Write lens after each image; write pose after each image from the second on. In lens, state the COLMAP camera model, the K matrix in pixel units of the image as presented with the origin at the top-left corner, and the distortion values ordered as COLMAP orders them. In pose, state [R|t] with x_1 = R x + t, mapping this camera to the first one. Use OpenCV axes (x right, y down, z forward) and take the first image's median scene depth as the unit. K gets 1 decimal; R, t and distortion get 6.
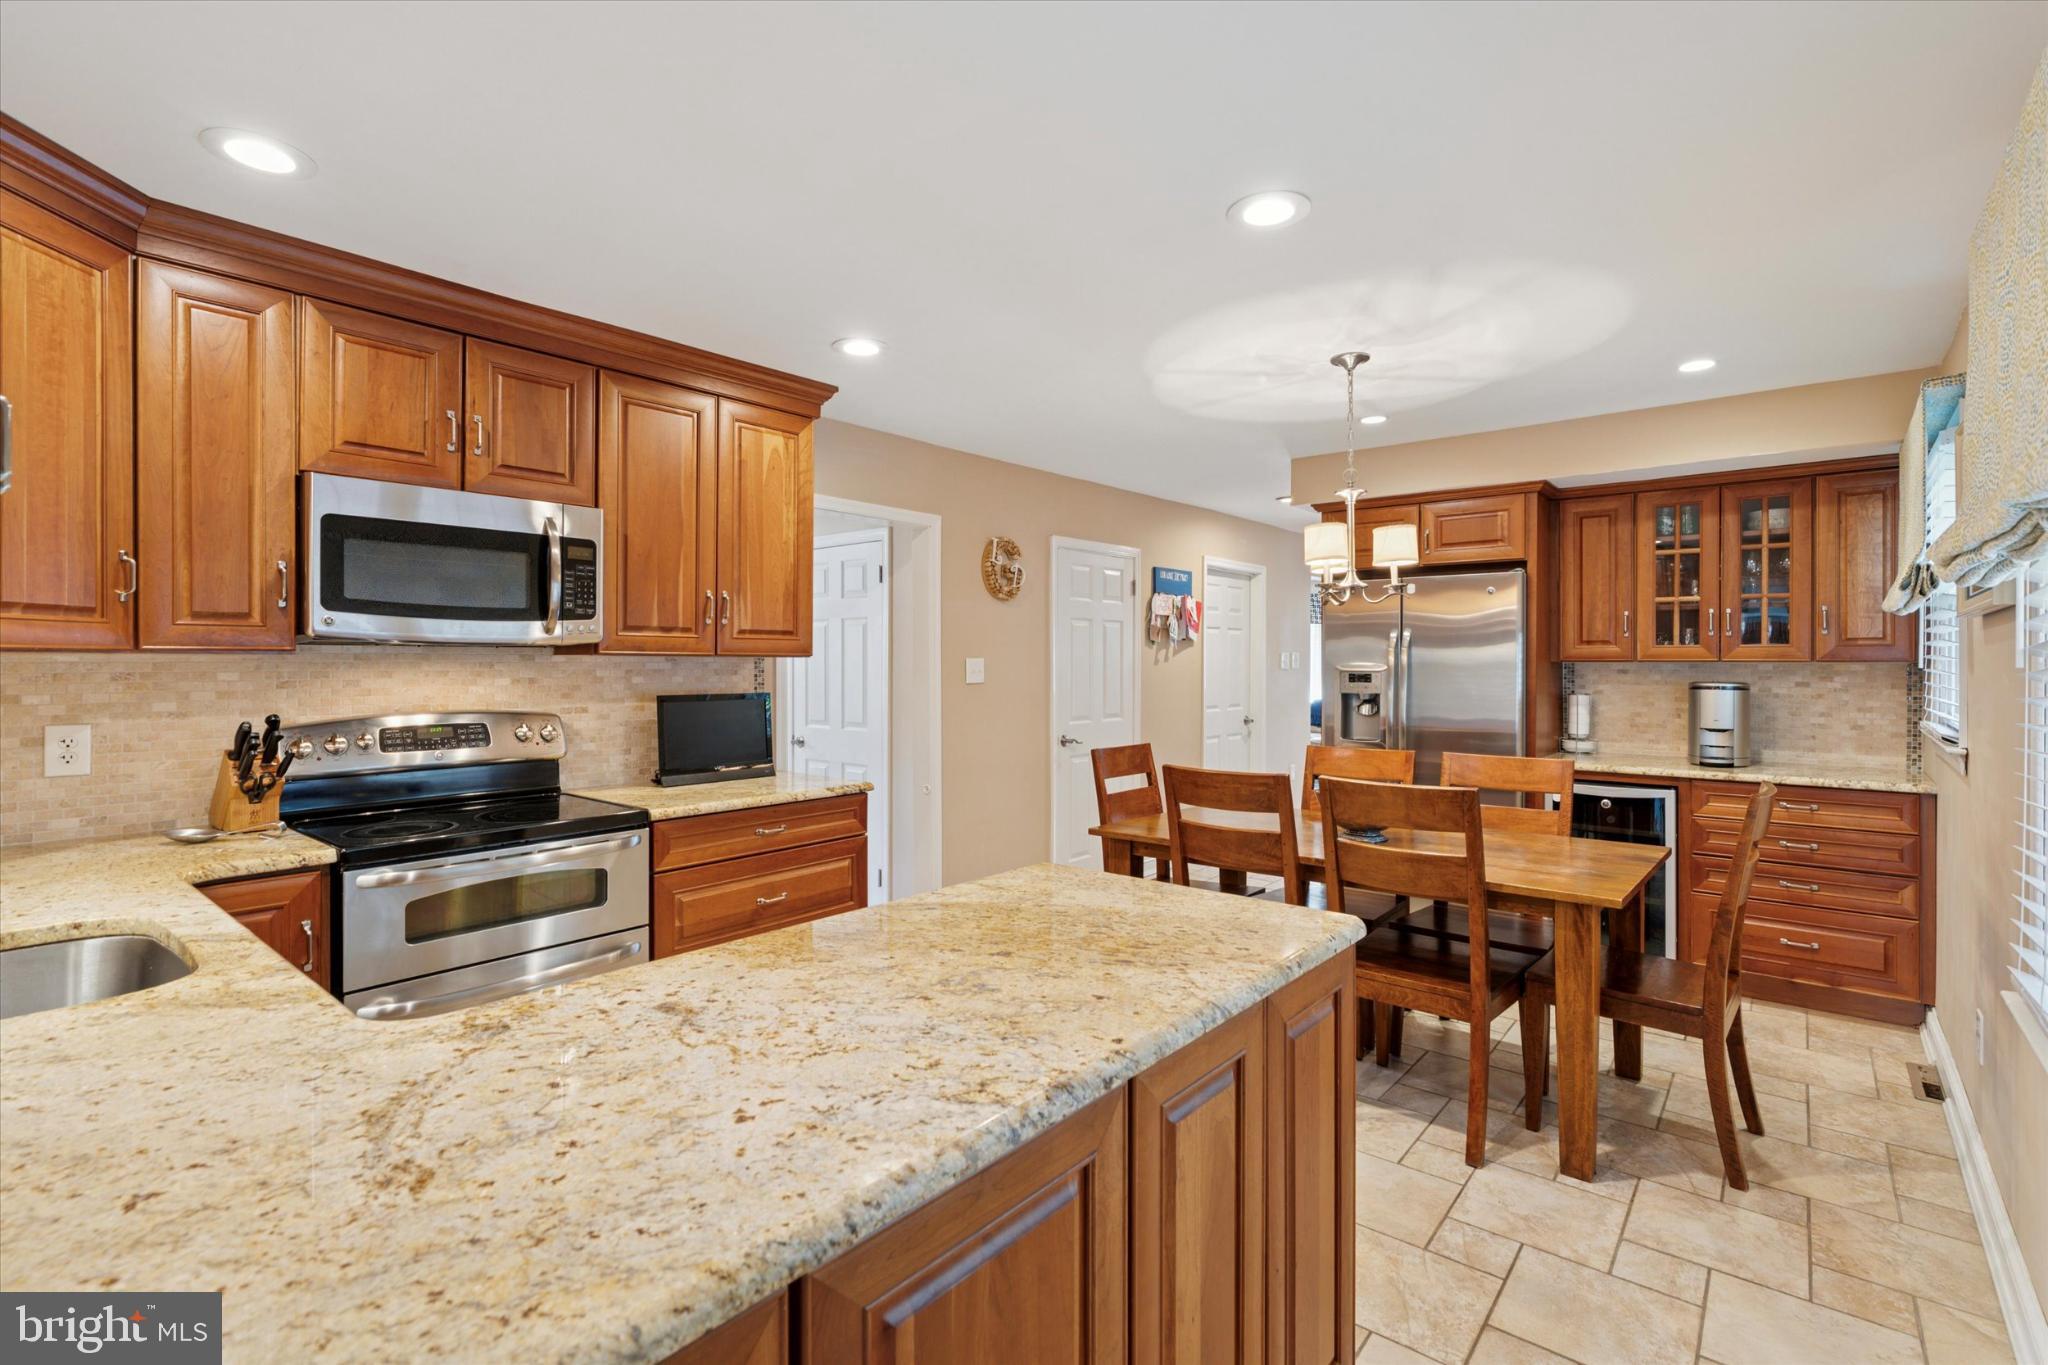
lens RADIAL K [[930.5, 0, 1027.0], [0, 930.5, 662.1], [0, 0, 1]] dist [-0.004217, 0.002291]
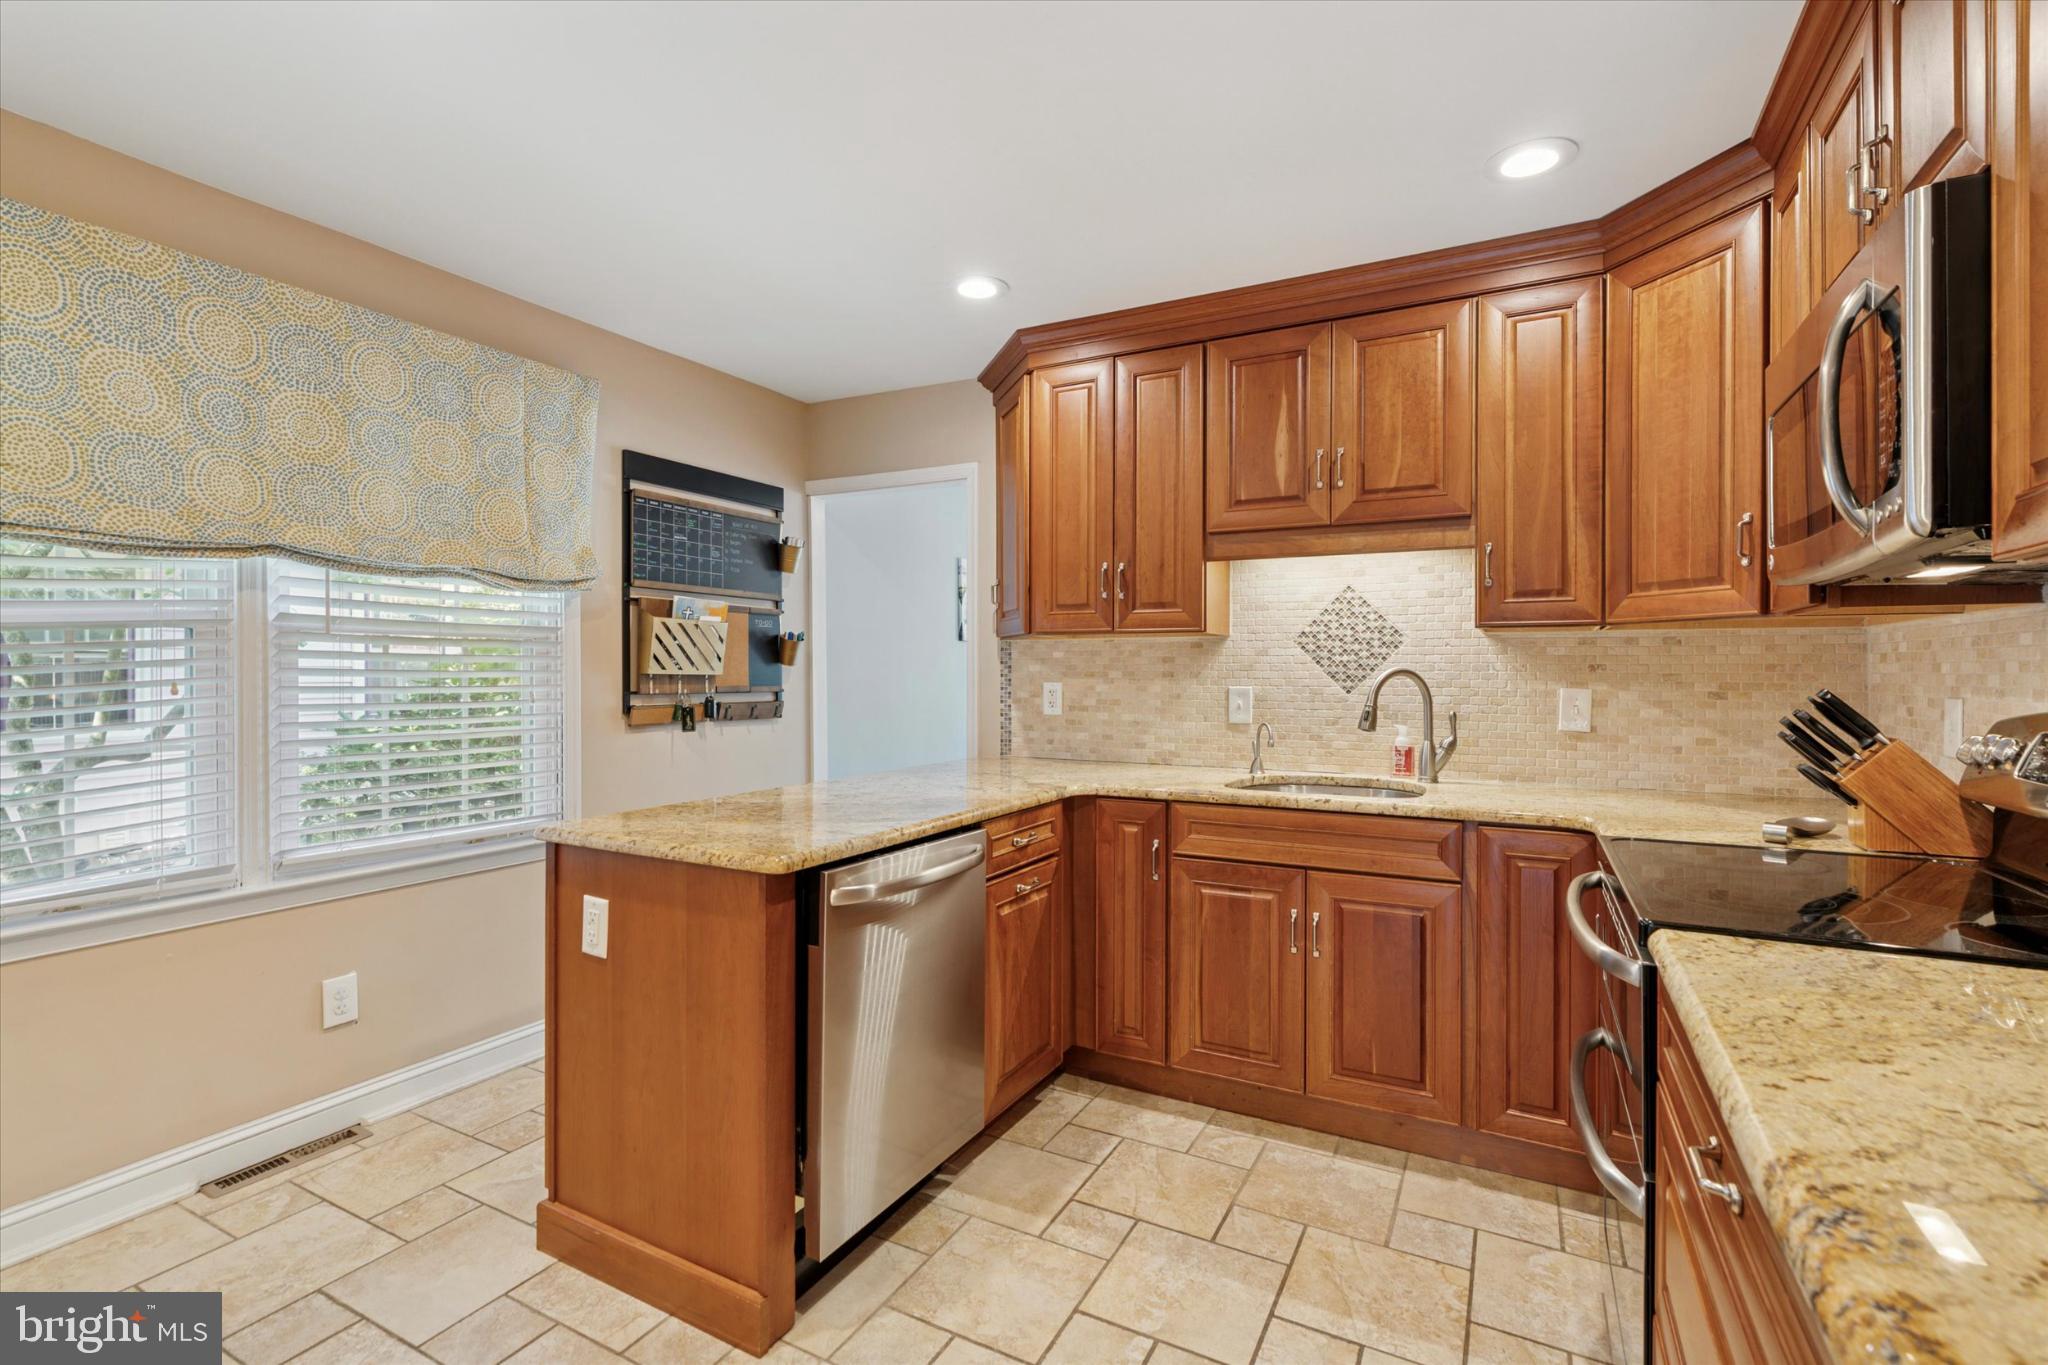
lens RADIAL K [[930.5, 0, 1032.8], [0, 930.5, 675.1], [0, 0, 1]] dist [-0.004217, 0.002291]
pose [[-0.978363, -0.002035, -0.206886, -0.019802], [-0.002862, 0.999989, 0.003698, 0.033985], [0.206876, 0.004210, -0.978358, 1.248527]]
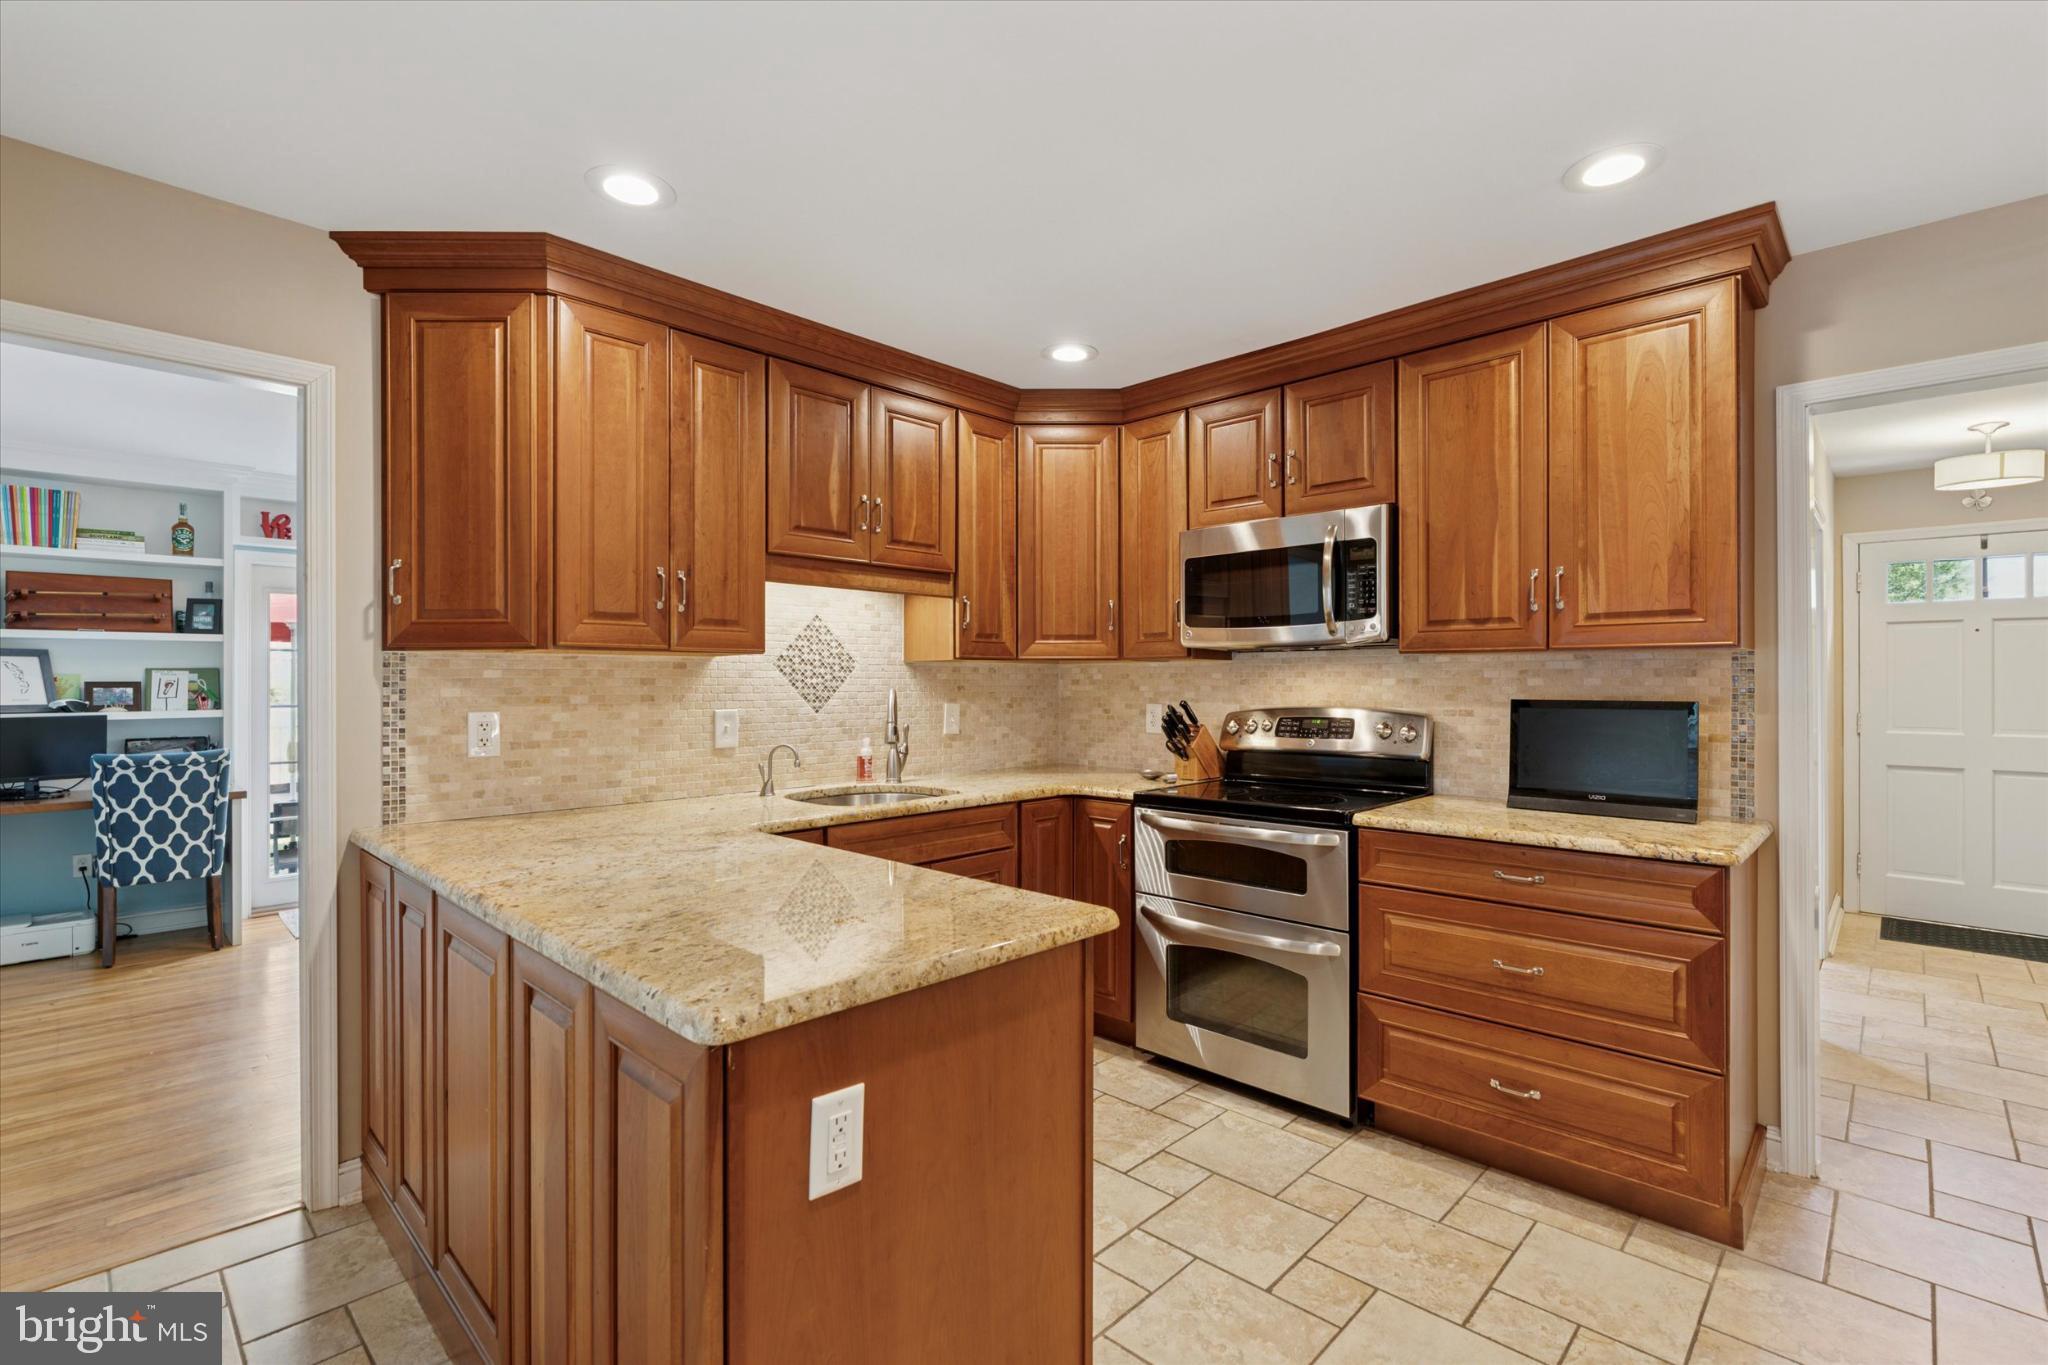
lens RADIAL K [[930.5, 0, 1025.2], [0, 930.5, 679.0], [0, 0, 1]] dist [-0.004217, 0.002291]
pose [[-0.070116, -0.004607, -0.997528, 0.520808], [0.001866, 0.999987, -0.004750, 0.022256], [0.997537, -0.002195, -0.070106, 0.664327]]
